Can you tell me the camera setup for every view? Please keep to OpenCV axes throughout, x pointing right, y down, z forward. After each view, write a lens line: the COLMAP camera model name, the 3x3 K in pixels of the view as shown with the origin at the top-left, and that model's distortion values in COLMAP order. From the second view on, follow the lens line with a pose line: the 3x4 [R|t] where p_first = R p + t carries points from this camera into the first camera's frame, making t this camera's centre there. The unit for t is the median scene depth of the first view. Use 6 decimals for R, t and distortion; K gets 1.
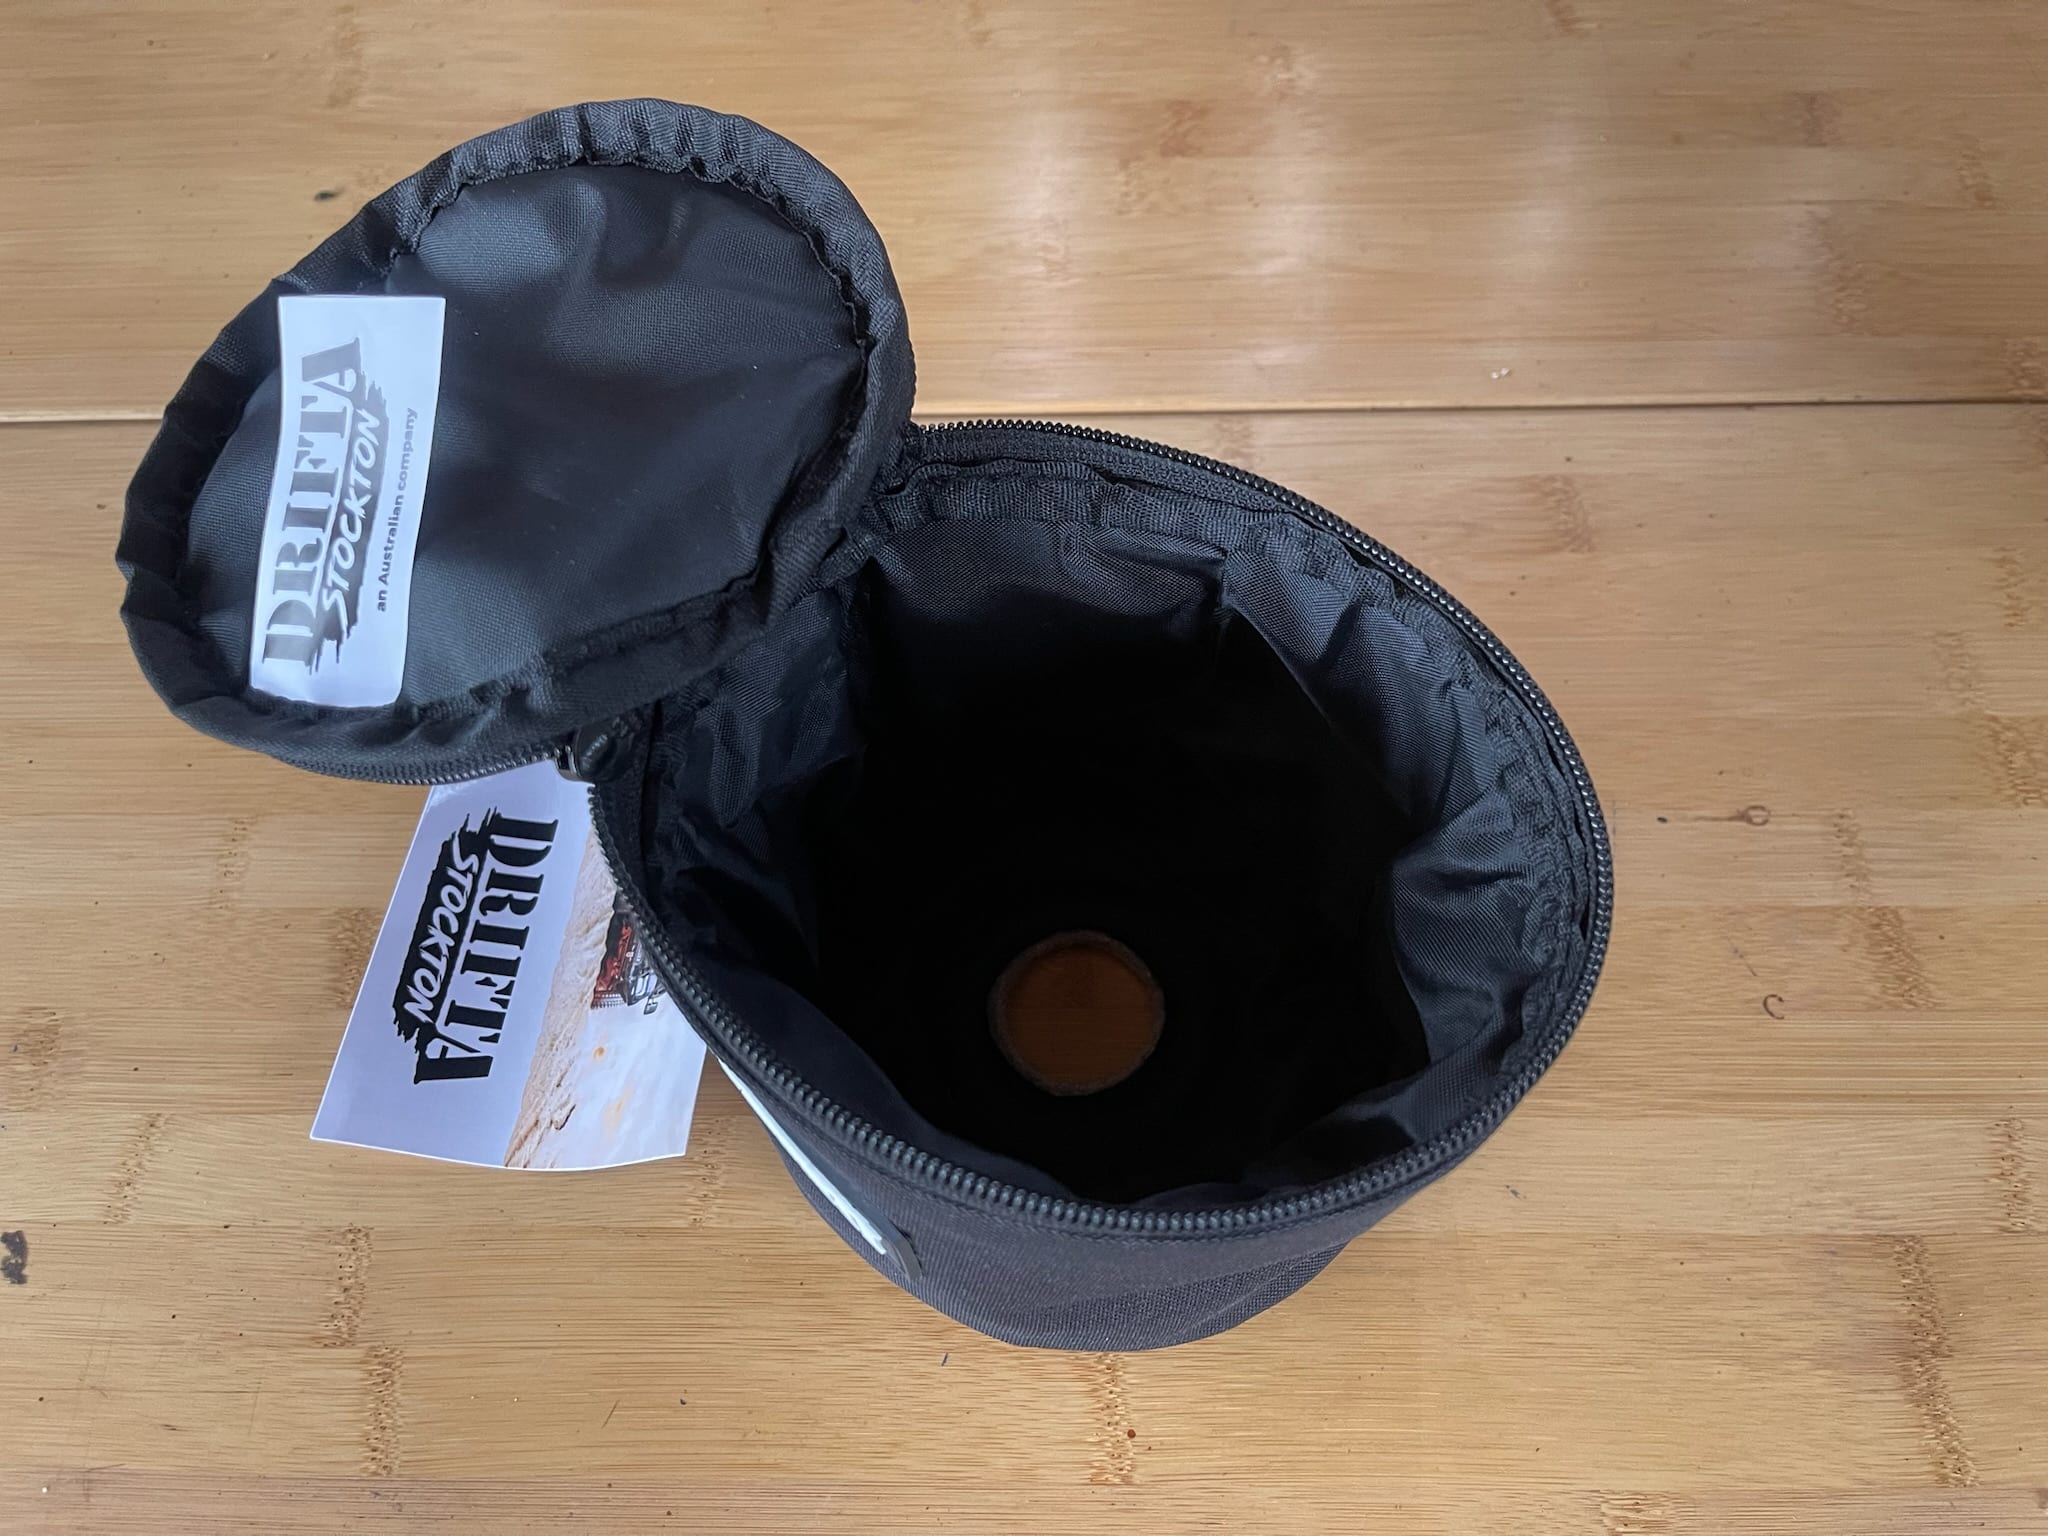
lens RADIAL K [[1584.7, 0, 1015.1], [0, 1584.7, 759.8], [0, 0, 1]] dist [0.071962, -0.115866]
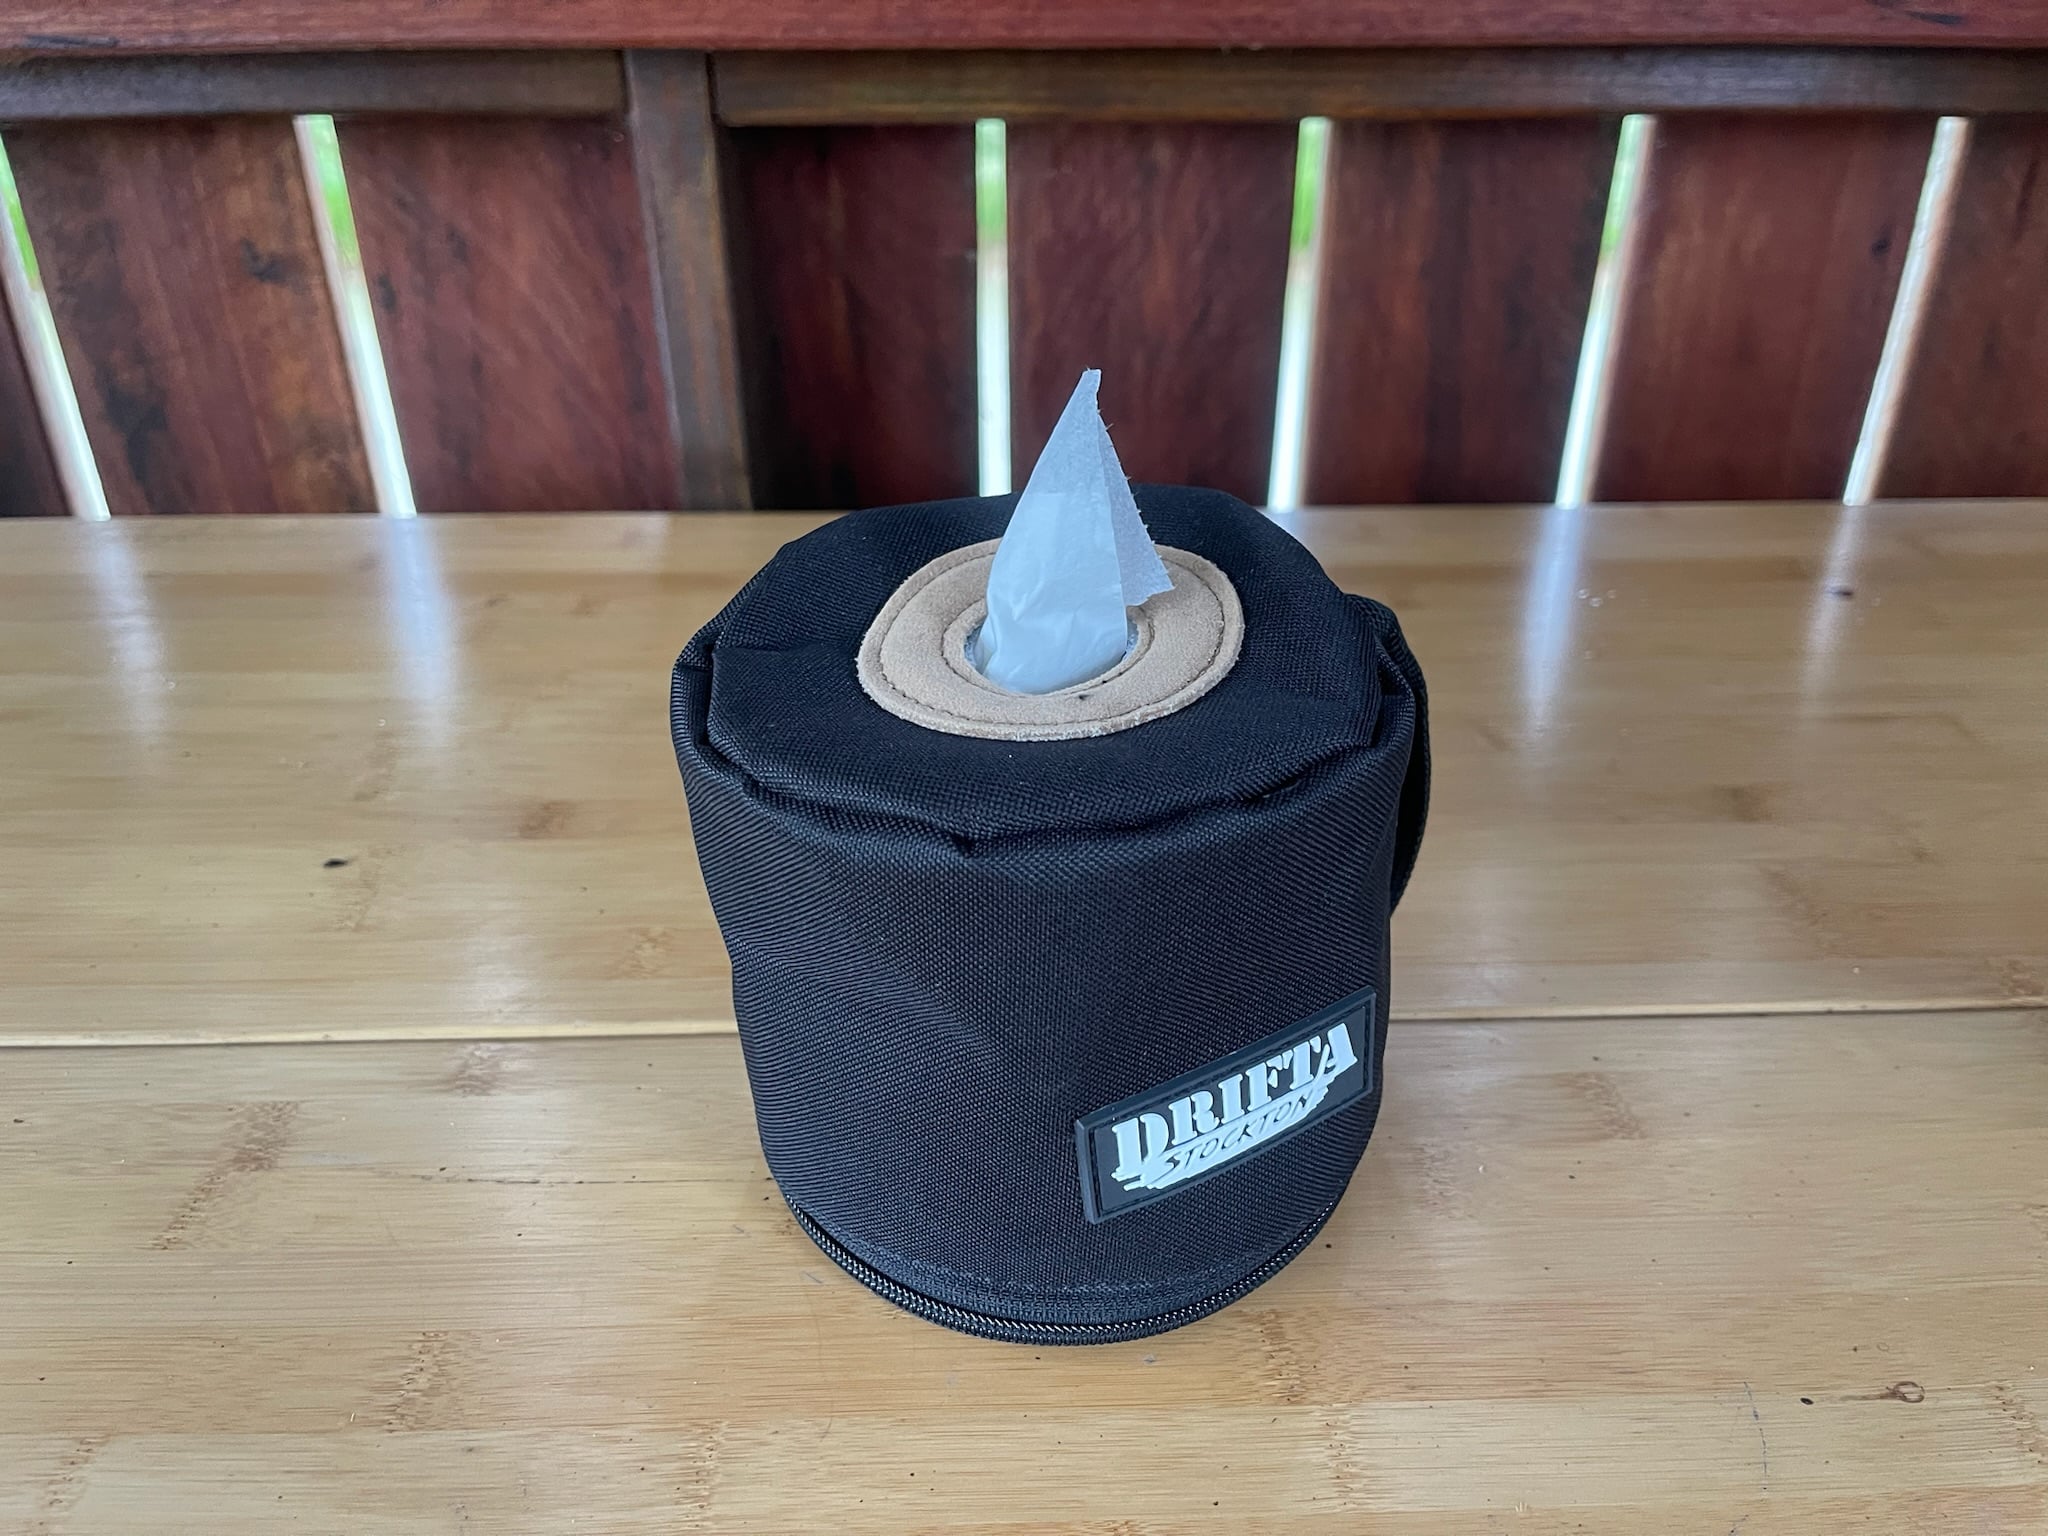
lens RADIAL K [[1584.7, 0, 1040.3], [0, 1584.7, 772.2], [0, 0, 1]] dist [0.071962, -0.115866]
pose [[0.998358, 0.006646, 0.056888, -0.058023], [0.025644, 0.836268, -0.547721, 0.232781], [-0.051214, 0.548281, 0.834724, 0.135415]]
